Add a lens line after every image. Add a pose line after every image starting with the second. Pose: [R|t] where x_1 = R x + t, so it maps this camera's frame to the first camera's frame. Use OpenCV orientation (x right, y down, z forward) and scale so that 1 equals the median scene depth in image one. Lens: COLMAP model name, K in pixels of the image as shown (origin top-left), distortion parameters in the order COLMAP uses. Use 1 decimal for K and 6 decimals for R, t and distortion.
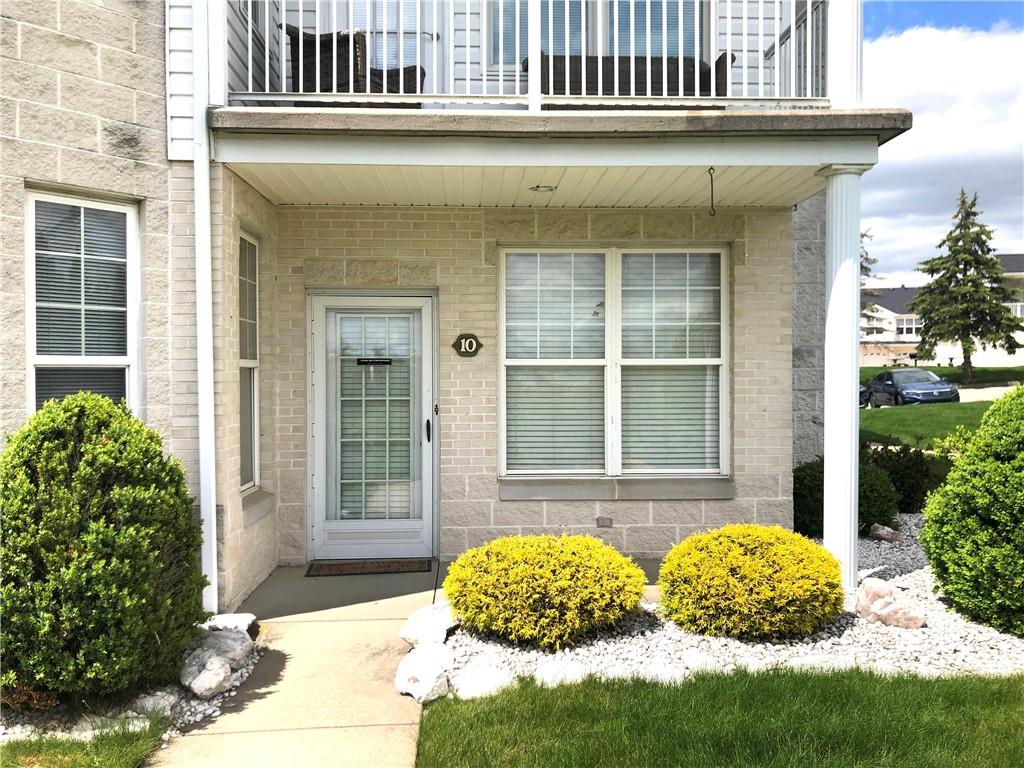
lens RADIAL K [[831.9, 0, 512.0], [0, 831.9, 384.0], [0, 0, 1]] dist [0.024995, 0.000140]
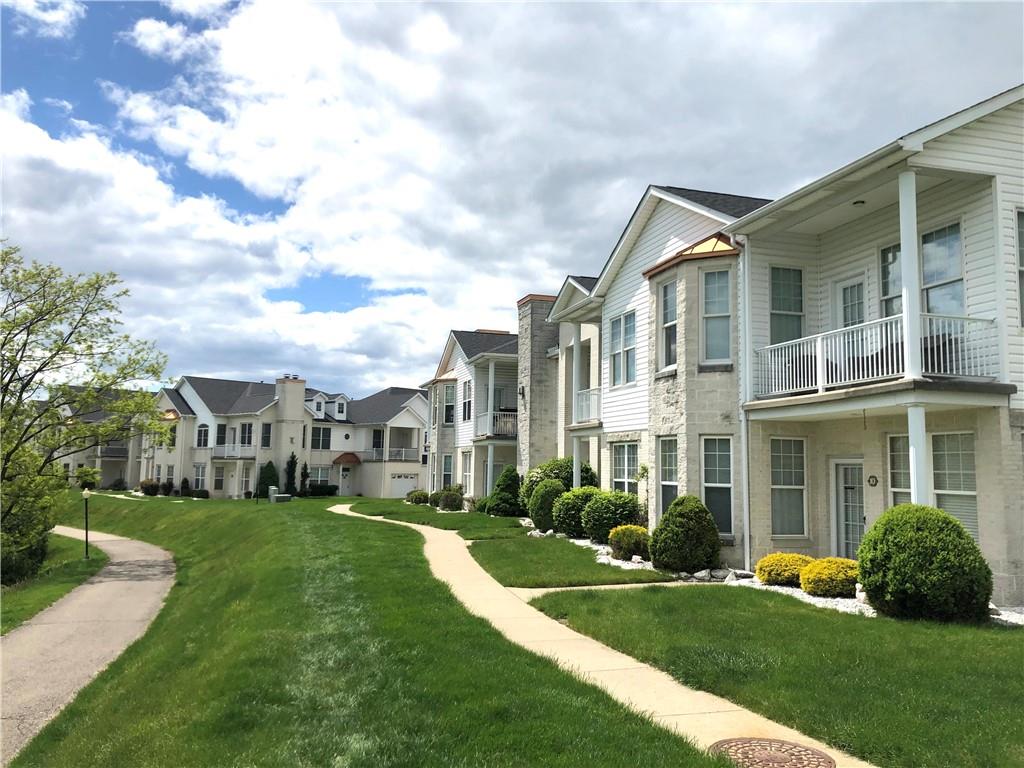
lens RADIAL K [[831.9, 0, 512.0], [0, 831.9, 384.0], [0, 0, 1]] dist [0.024995, 0.000140]
pose [[0.236469, -0.092307, -0.967245, 2.408134], [-0.032523, 0.994167, -0.102827, -0.057751], [0.971095, 0.055773, 0.232087, -0.542753]]
